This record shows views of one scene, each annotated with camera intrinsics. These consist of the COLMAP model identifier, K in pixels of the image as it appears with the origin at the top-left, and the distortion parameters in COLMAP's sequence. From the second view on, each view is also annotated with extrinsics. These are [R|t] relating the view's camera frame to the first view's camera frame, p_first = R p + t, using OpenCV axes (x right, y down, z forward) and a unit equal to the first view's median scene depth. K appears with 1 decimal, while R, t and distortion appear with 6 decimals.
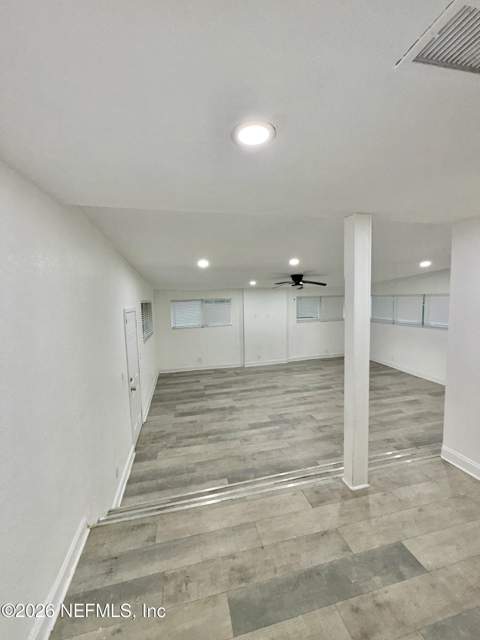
lens RADIAL K [[258.4, 0, 240.0], [0, 258.4, 320.1], [0, 0, 1]] dist [-0.001512, 0.000380]
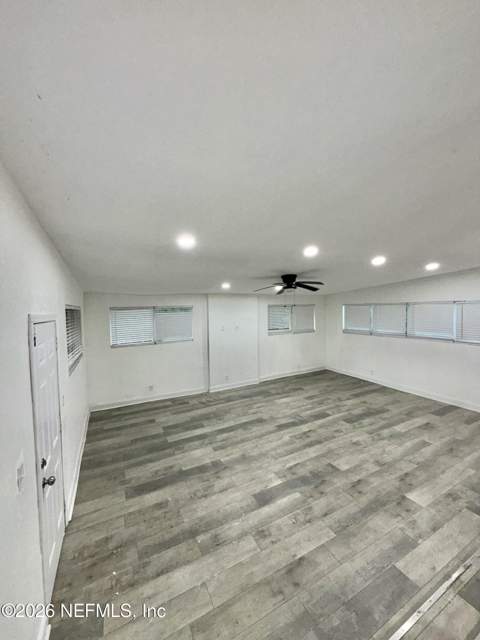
lens RADIAL K [[258.4, 0, 240.7], [0, 258.4, 319.4], [0, 0, 1]] dist [-0.001512, 0.000380]
pose [[0.969265, -0.003344, 0.245995, -0.110658], [0.015657, 0.998719, -0.048117, -0.003535], [-0.245519, 0.050490, 0.968076, 0.261150]]
